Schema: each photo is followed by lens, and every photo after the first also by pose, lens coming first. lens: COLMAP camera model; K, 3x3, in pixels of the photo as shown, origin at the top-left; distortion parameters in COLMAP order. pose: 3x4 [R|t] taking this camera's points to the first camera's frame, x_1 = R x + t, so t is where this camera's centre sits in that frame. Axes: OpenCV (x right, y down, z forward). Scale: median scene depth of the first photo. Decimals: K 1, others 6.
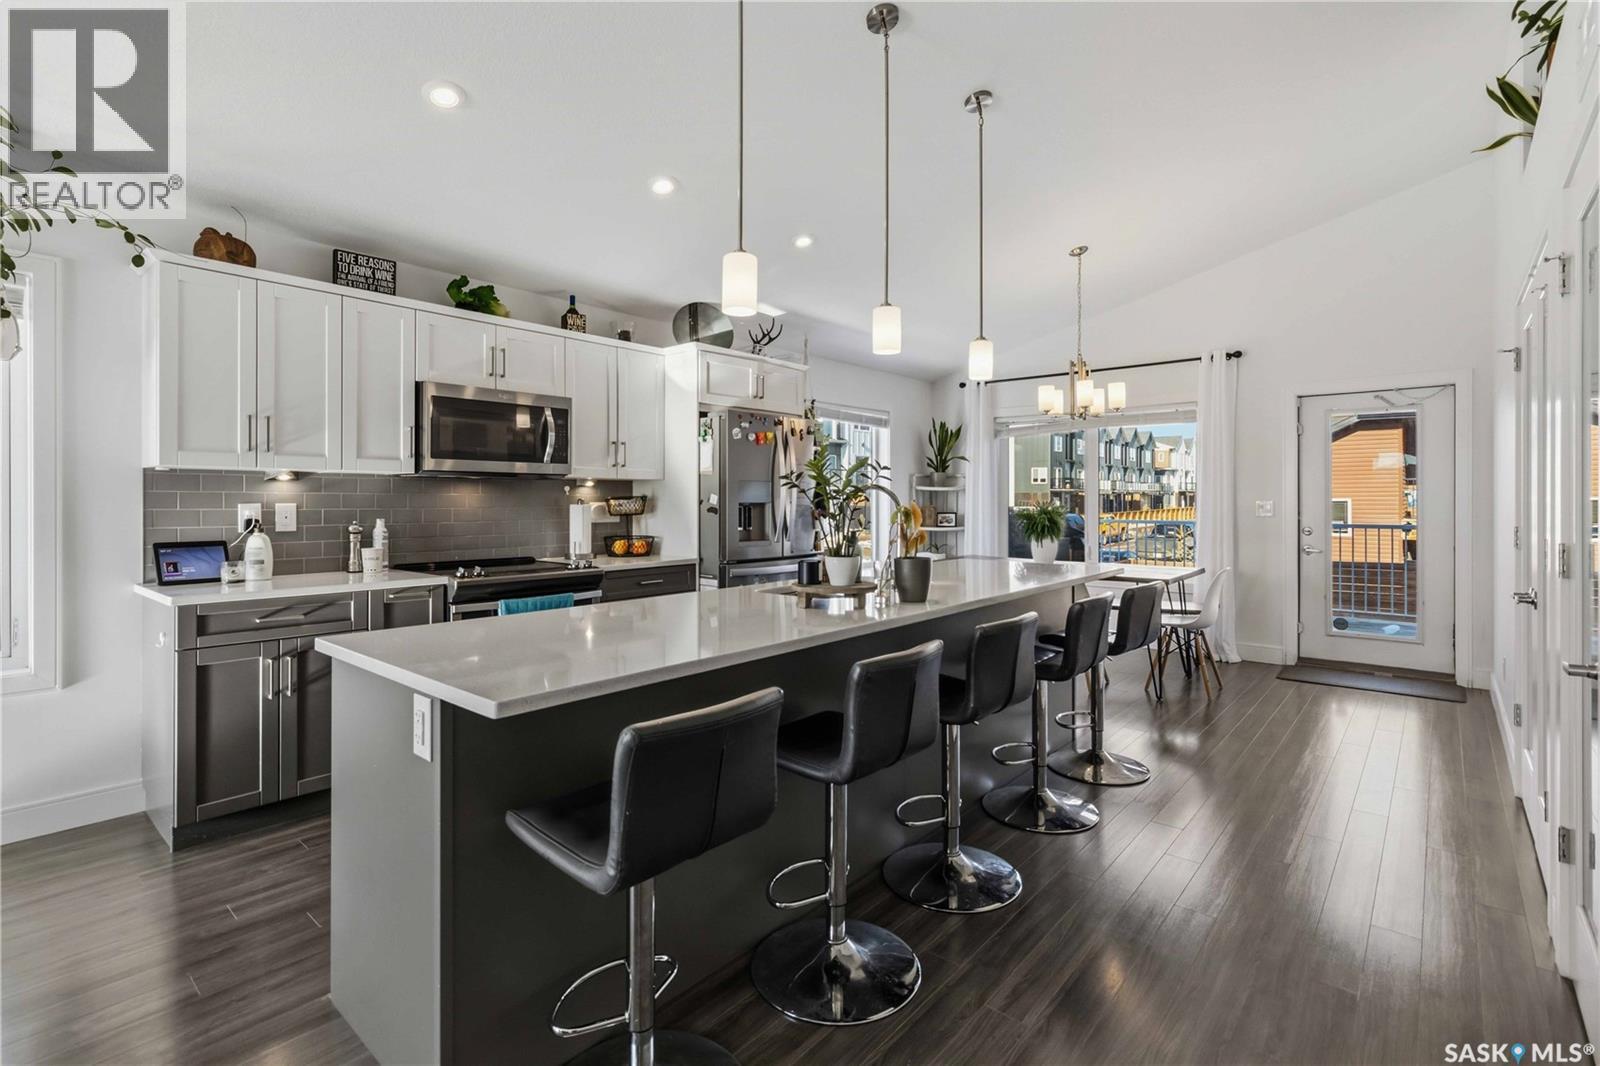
lens RADIAL K [[742.8, 0, 800.5], [0, 742.8, 500.4], [0, 0, 1]] dist [0.002968, 0.000176]
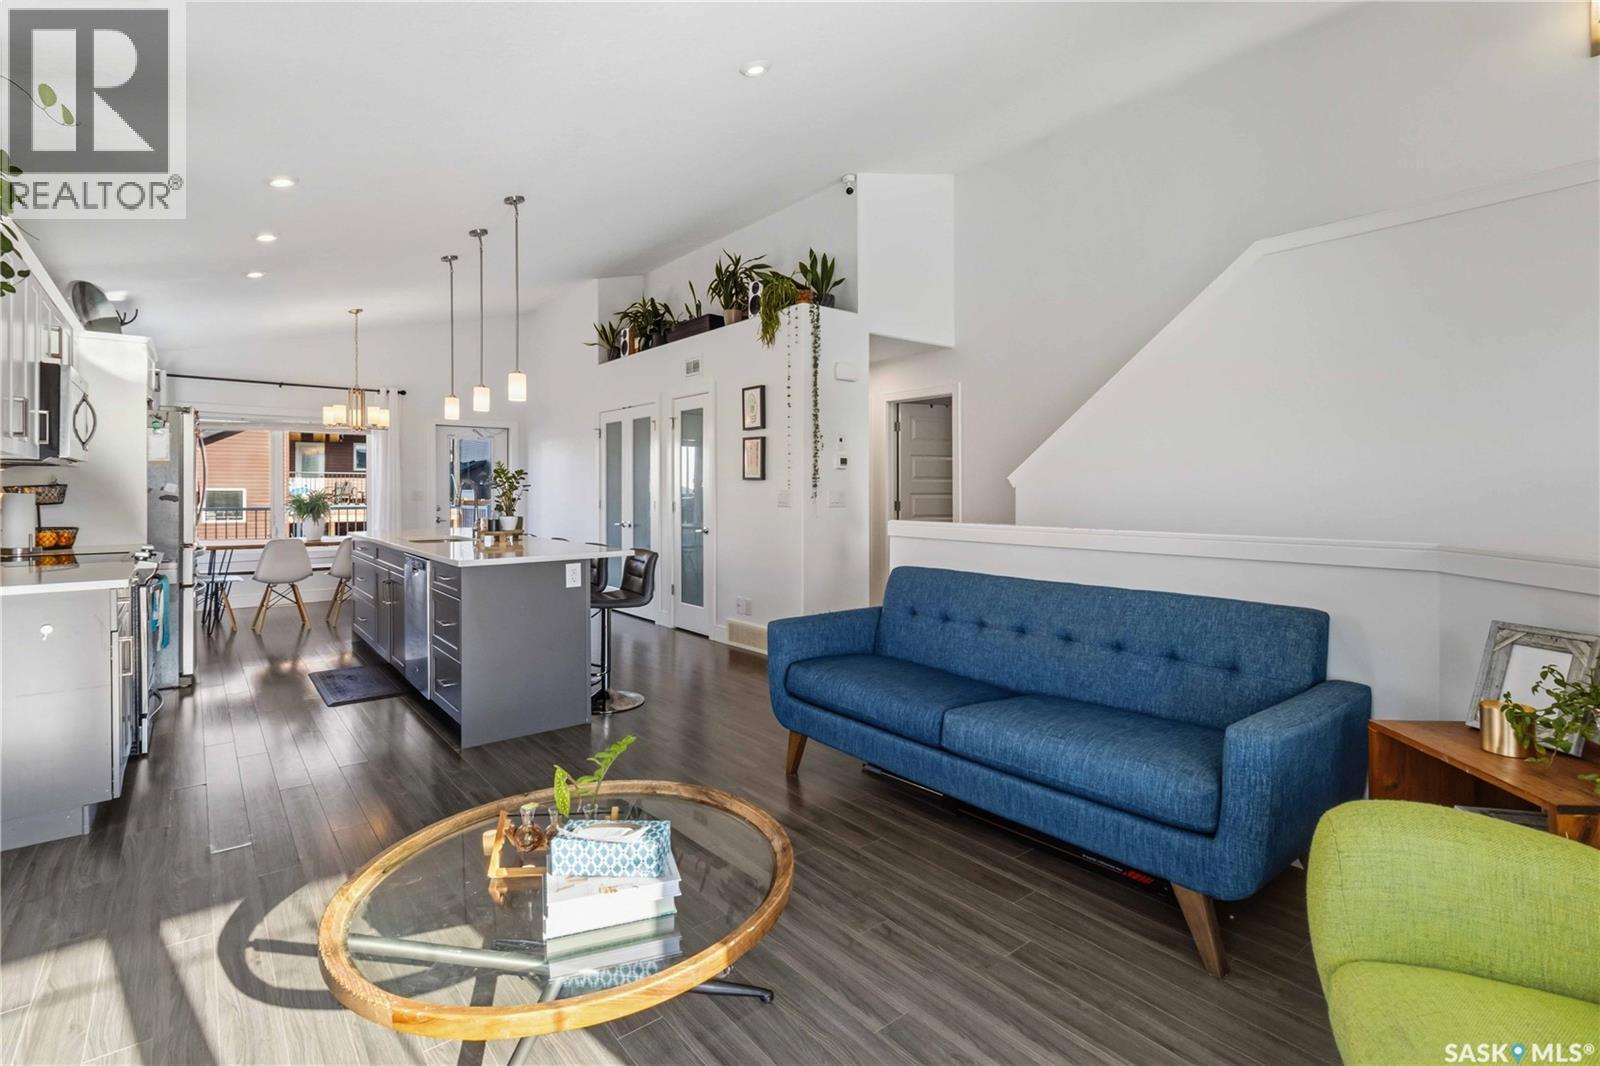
lens RADIAL K [[753.7, 0, 802.9], [0, 753.7, 490.1], [0, 0, 1]] dist [0.003036, -0.000105]
pose [[0.173453, -0.001836, 0.984840, -1.315261], [0.000327, 0.999998, 0.001807, 0.000059], [-0.984842, 0.000009, 0.173453, -0.112764]]
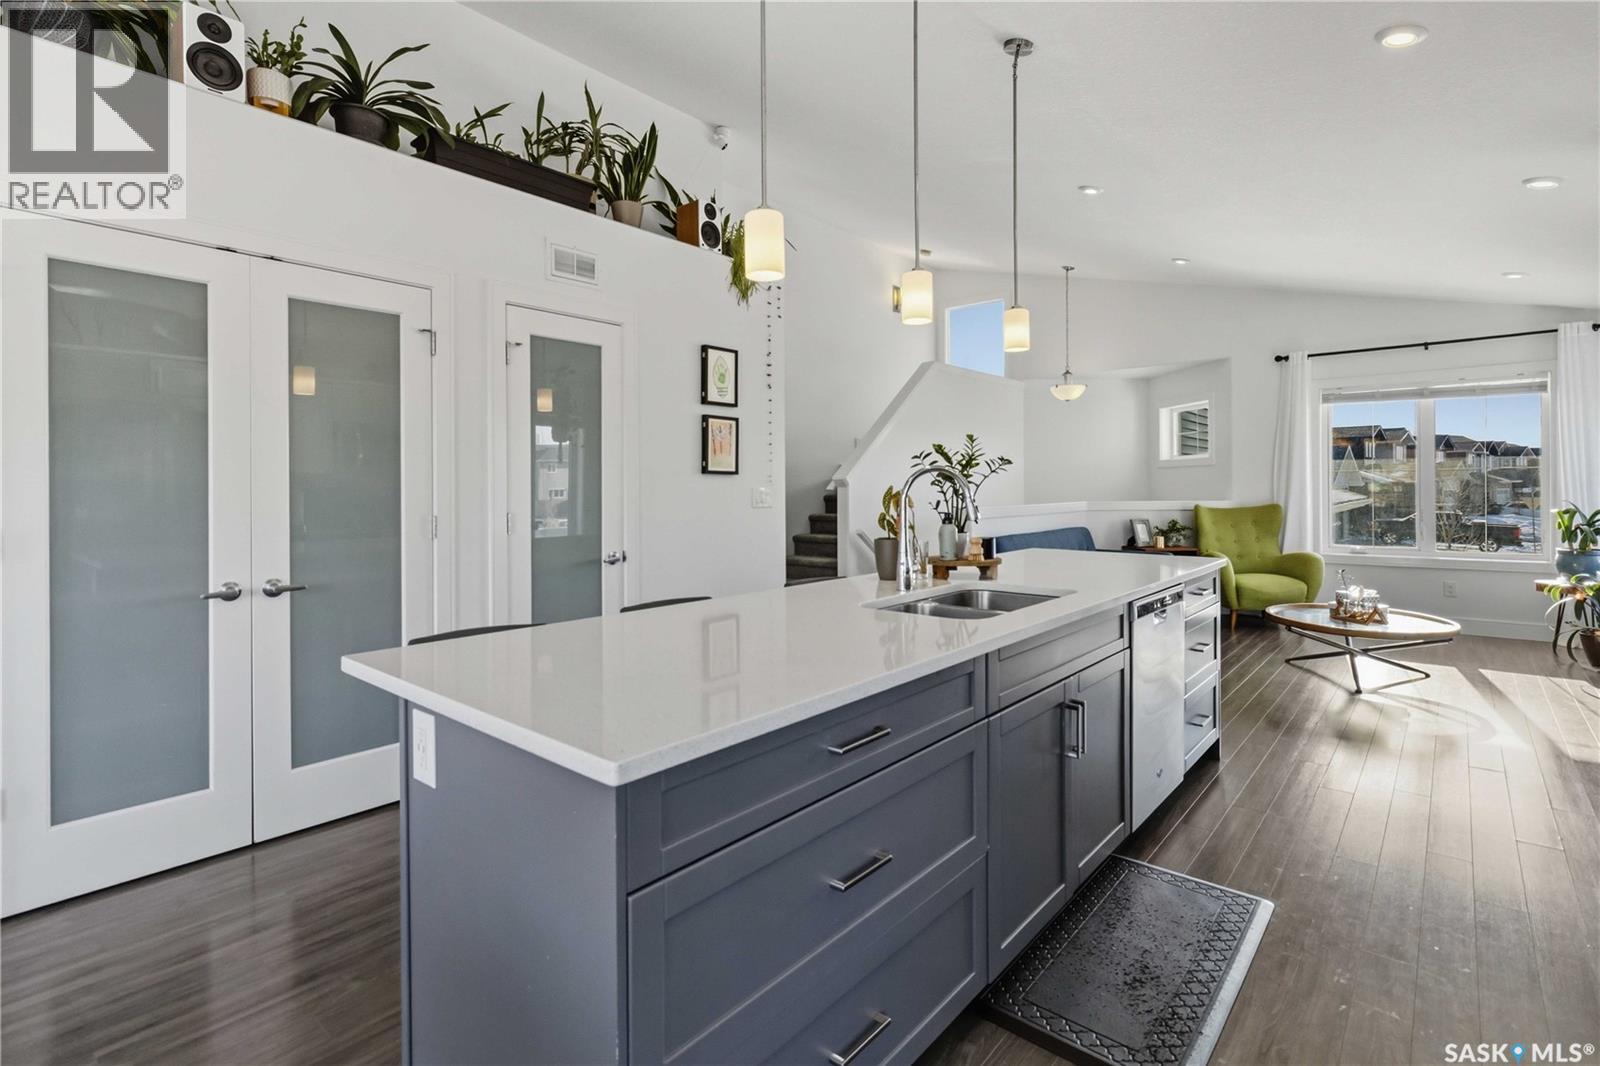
lens RADIAL K [[753.7, 0, 802.9], [0, 753.7, 490.1], [0, 0, 1]] dist [0.003036, -0.000105]
pose [[-0.999968, 0.007535, -0.002715, 0.205124], [0.007527, 0.999967, 0.002899, 0.004292], [0.002737, 0.002878, -0.999992, 1.543645]]
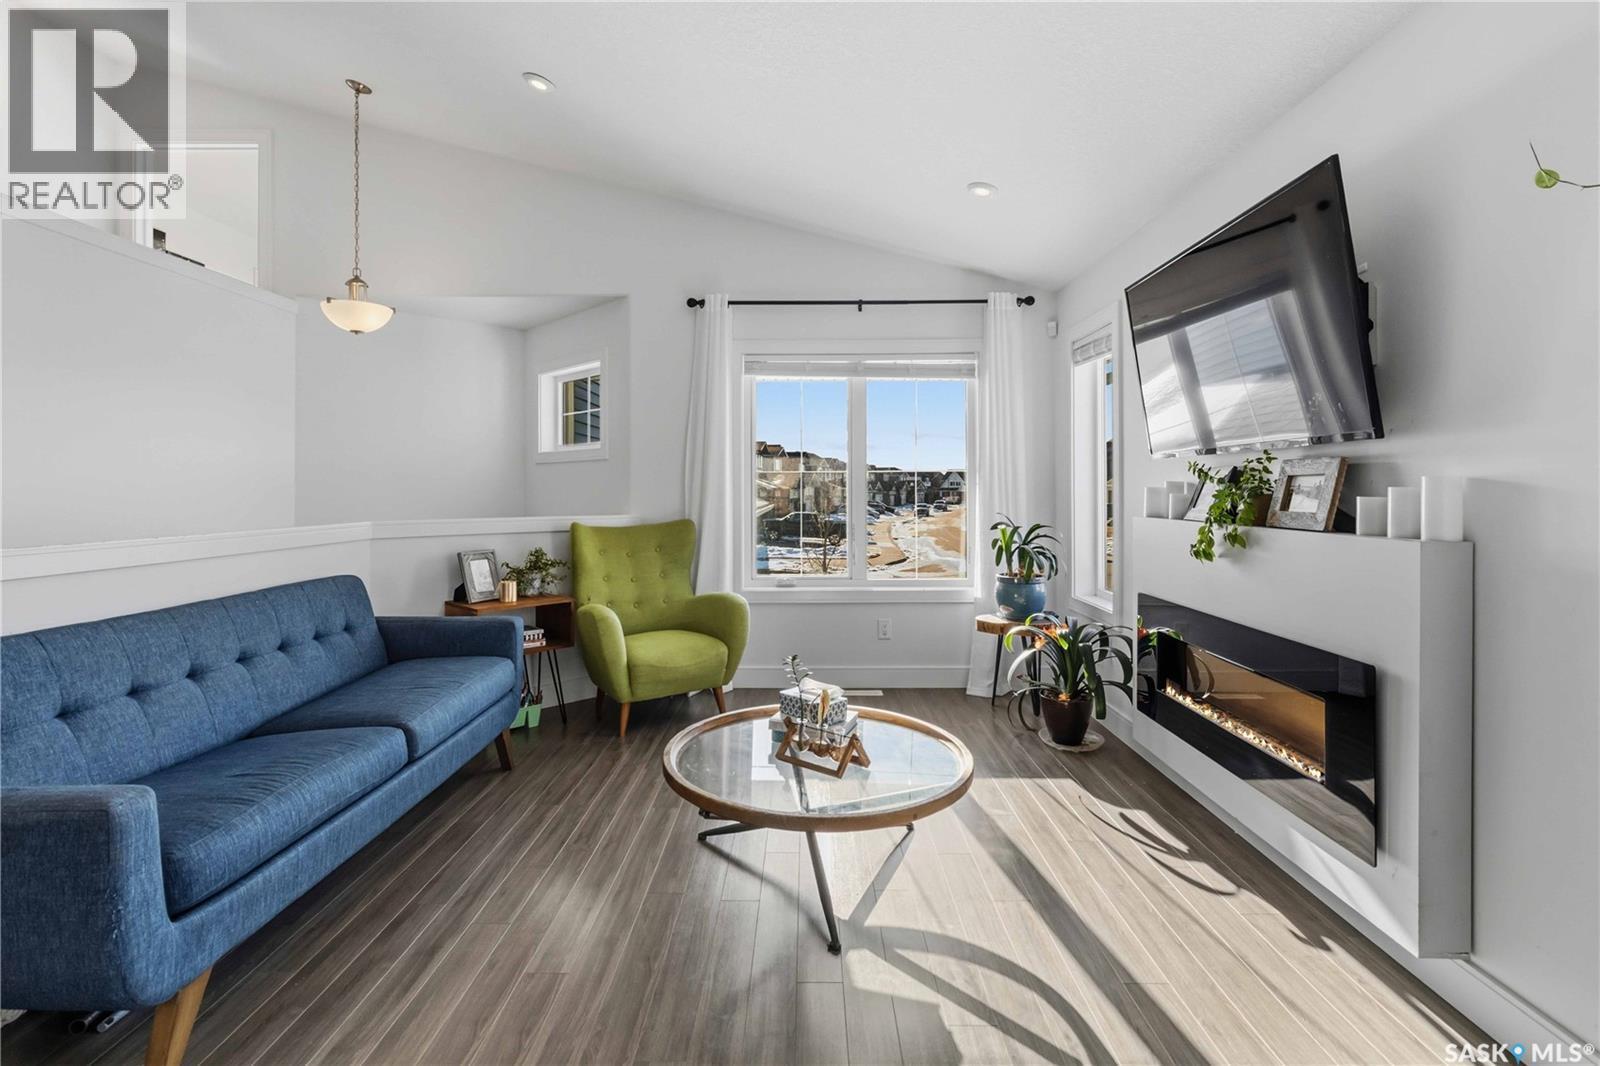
lens RADIAL K [[750.2, 0, 803.9], [0, 750.2, 487.2], [0, 0, 1]] dist [0.001430, 0.000261]
pose [[-0.757502, -0.000390, -0.652832, -0.353530], [0.001754, 0.999995, -0.002633, 0.003354], [0.652830, -0.003140, -0.757498, 0.670567]]
